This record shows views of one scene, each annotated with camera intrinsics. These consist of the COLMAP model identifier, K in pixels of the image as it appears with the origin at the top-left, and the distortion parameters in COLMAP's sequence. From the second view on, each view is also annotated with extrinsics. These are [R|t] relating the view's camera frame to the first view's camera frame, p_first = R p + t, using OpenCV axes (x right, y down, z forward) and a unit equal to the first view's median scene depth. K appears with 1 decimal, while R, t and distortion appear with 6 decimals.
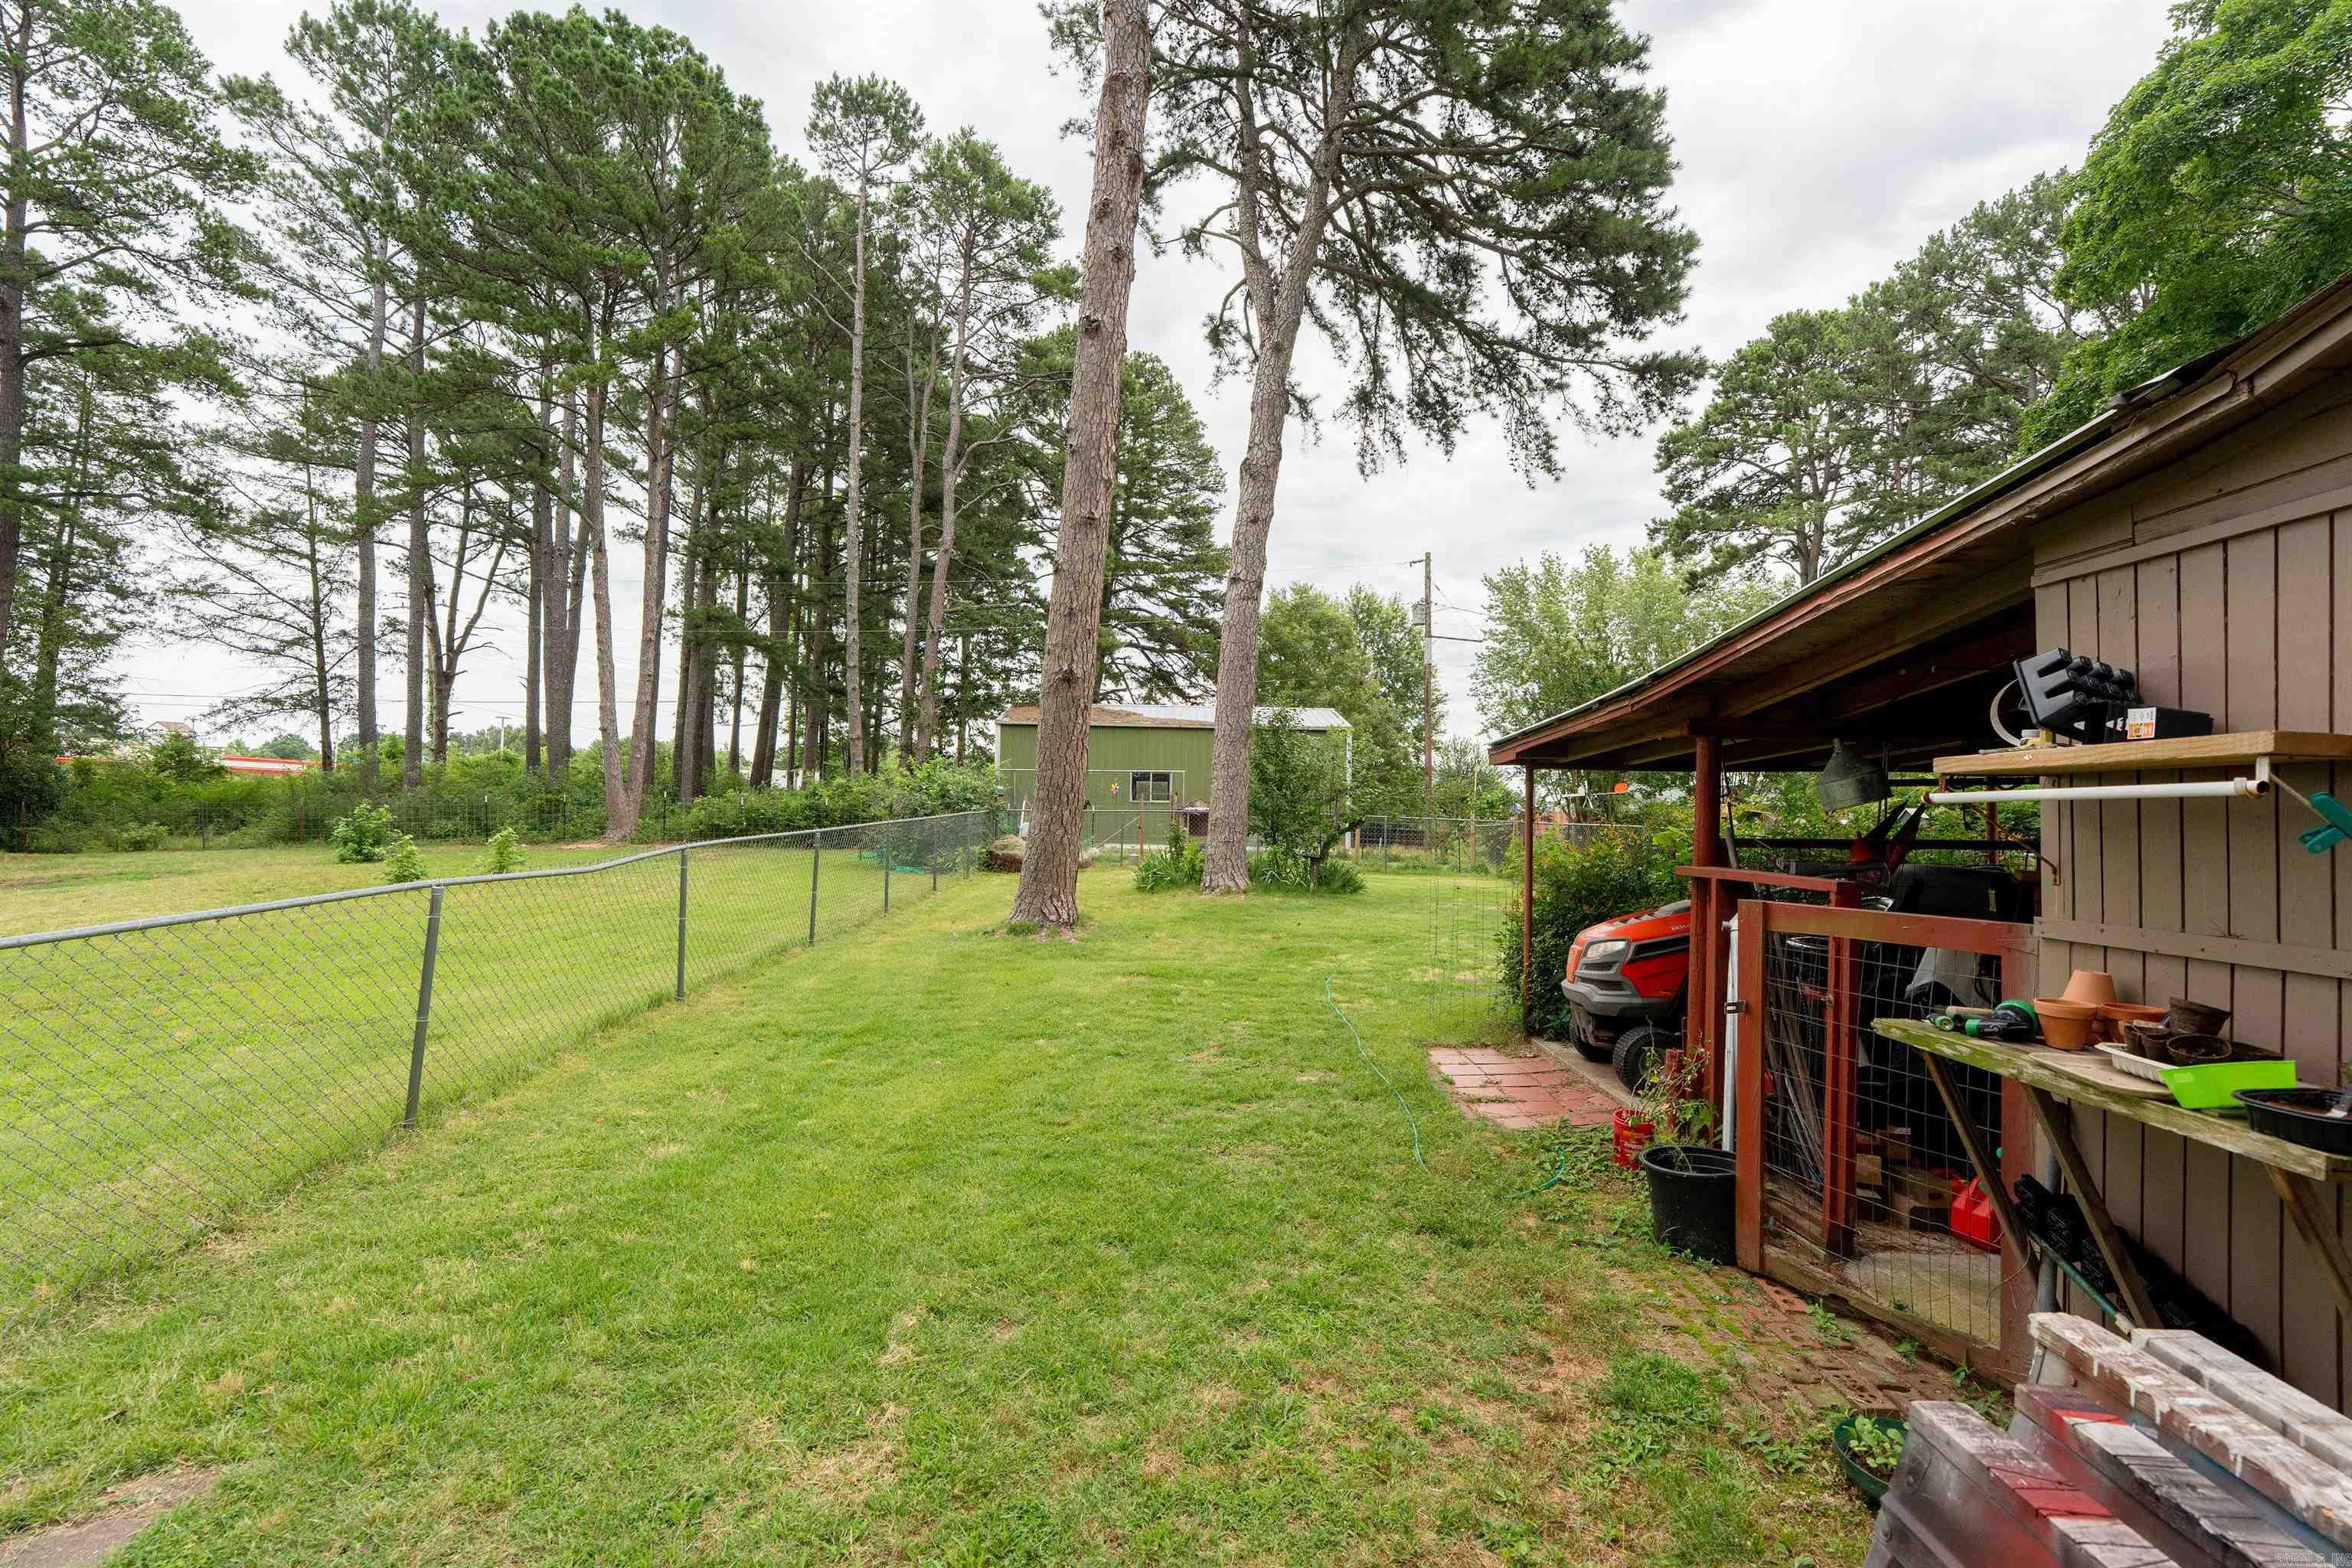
lens RADIAL K [[1067.6, 0, 1176.0], [0, 1067.6, 784.0], [0, 0, 1]] dist [-0.004766, 0.001993]
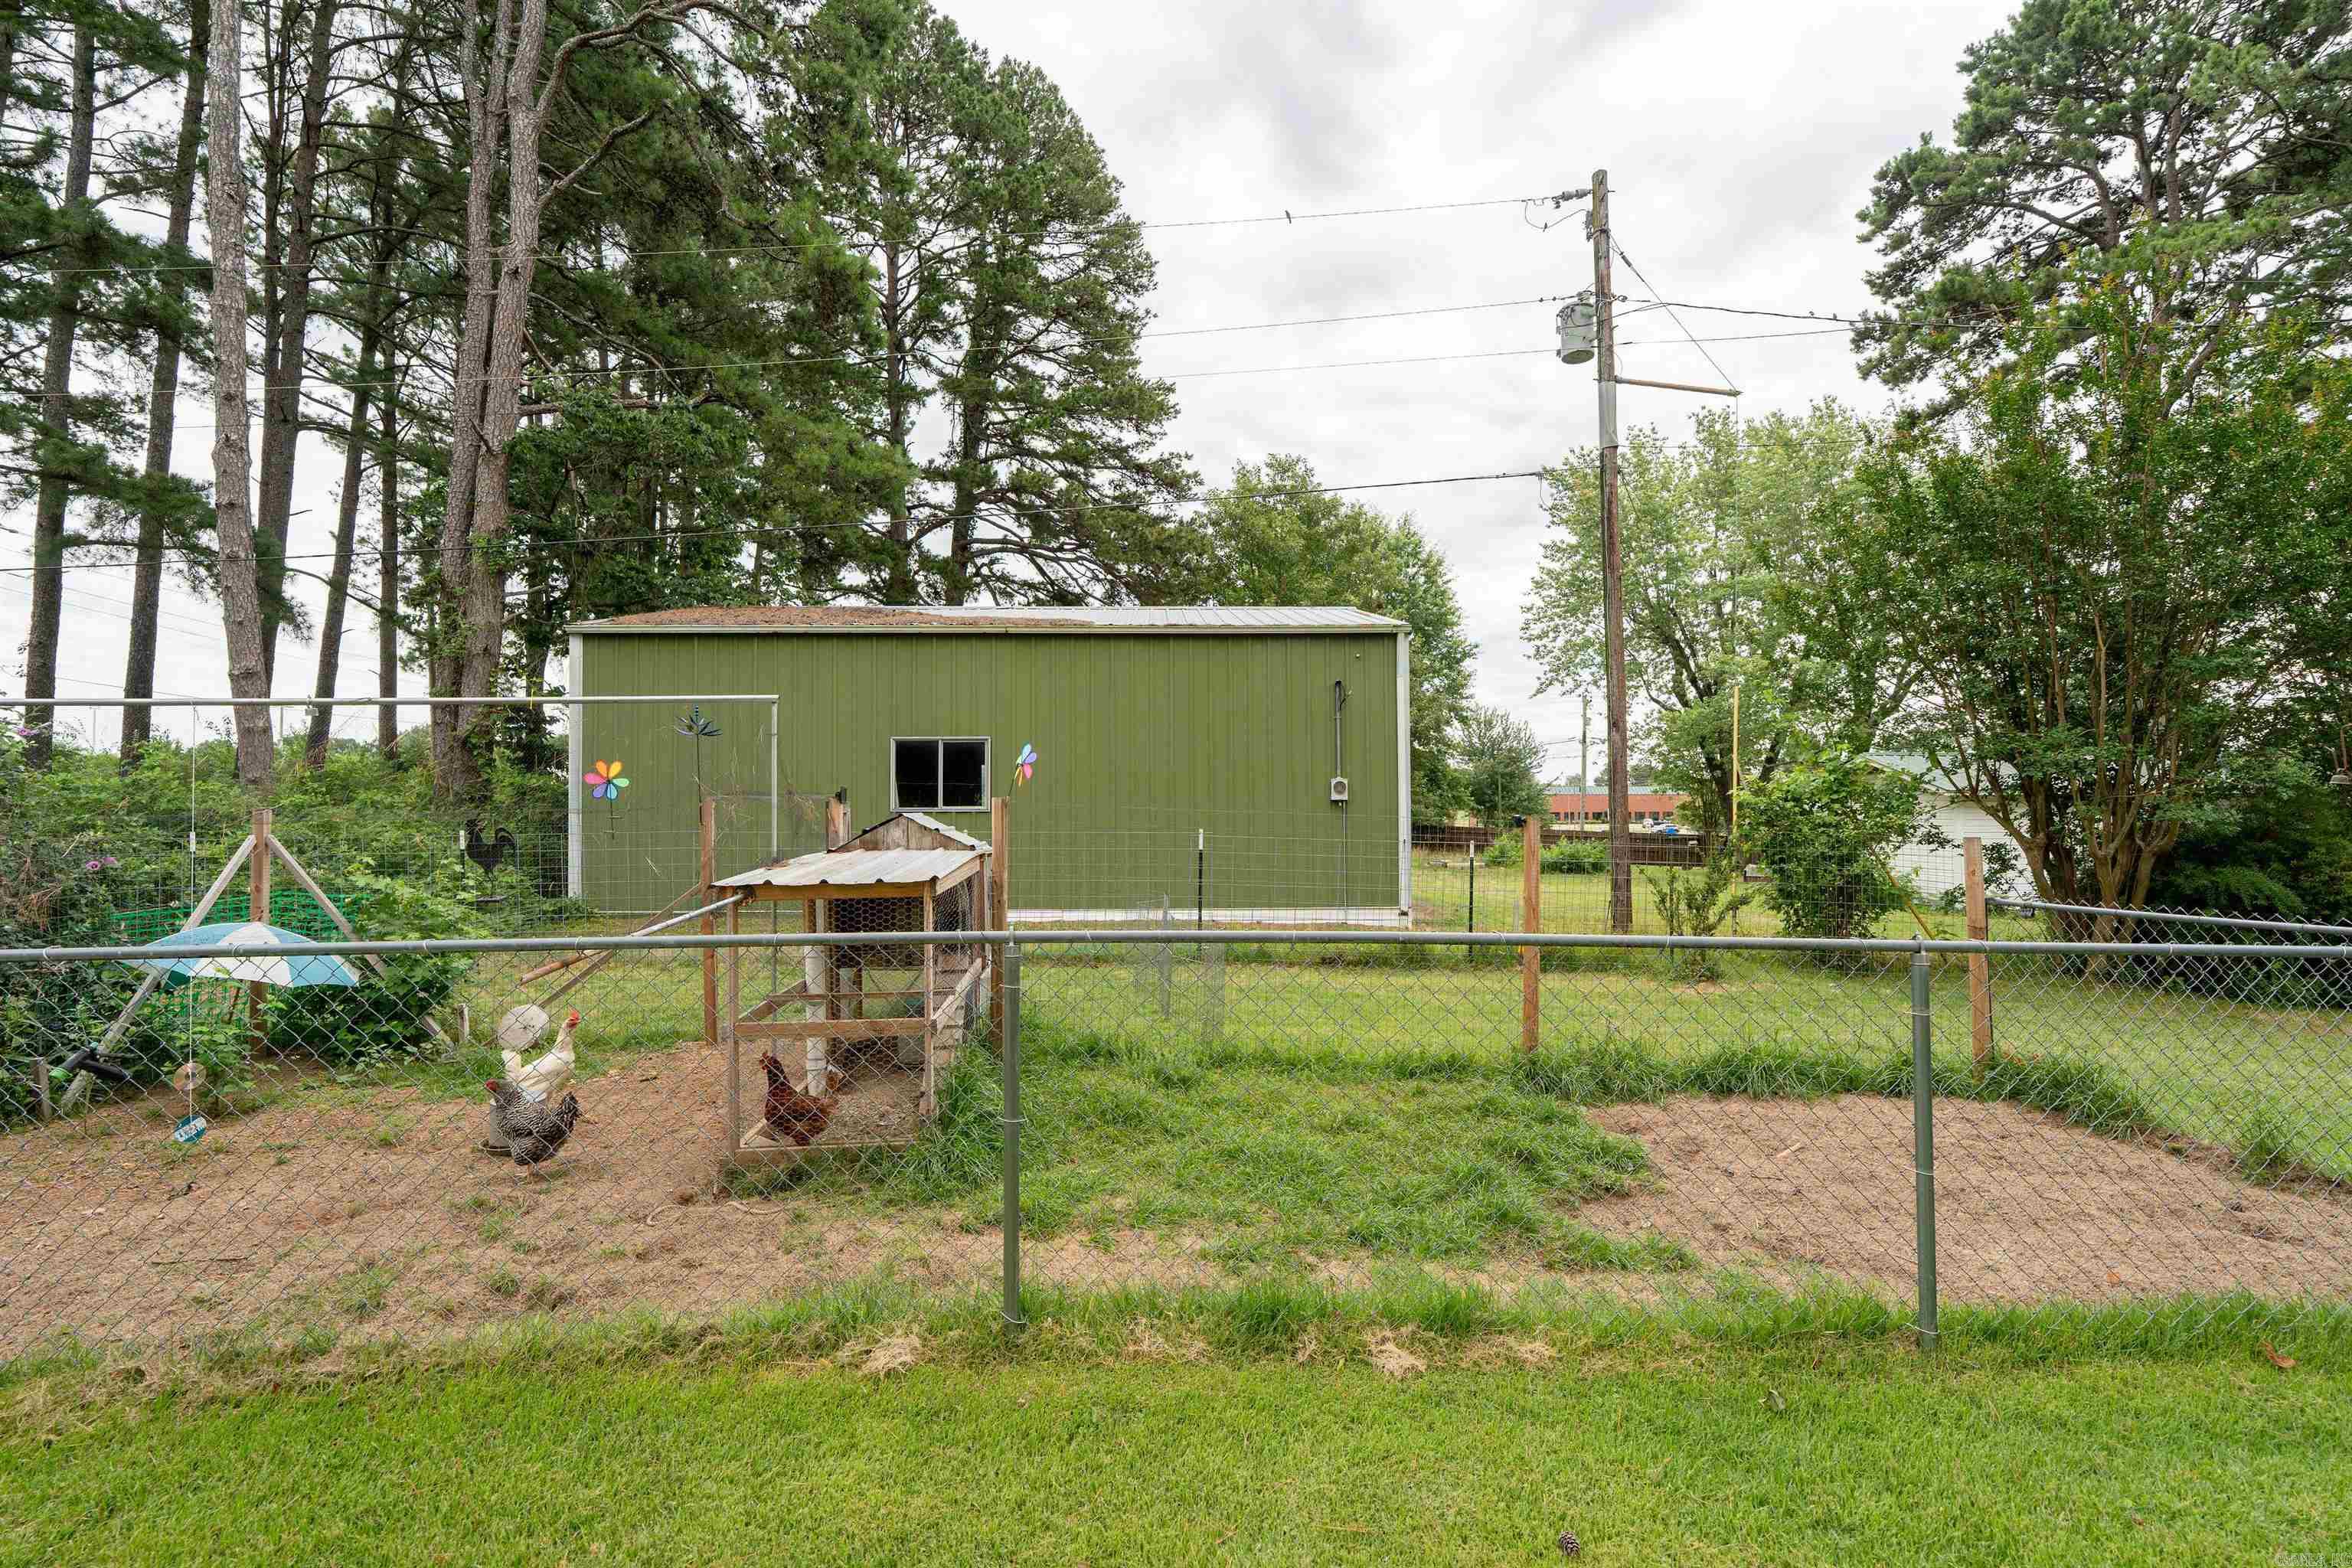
lens RADIAL K [[1067.6, 0, 1176.0], [0, 1067.6, 784.0], [0, 0, 1]] dist [-0.004766, 0.001993]
pose [[0.999688, -0.020337, 0.014467, 0.043422], [0.020181, 0.999737, 0.010902, 0.002296], [-0.014685, -0.010606, 0.999836, 0.386331]]
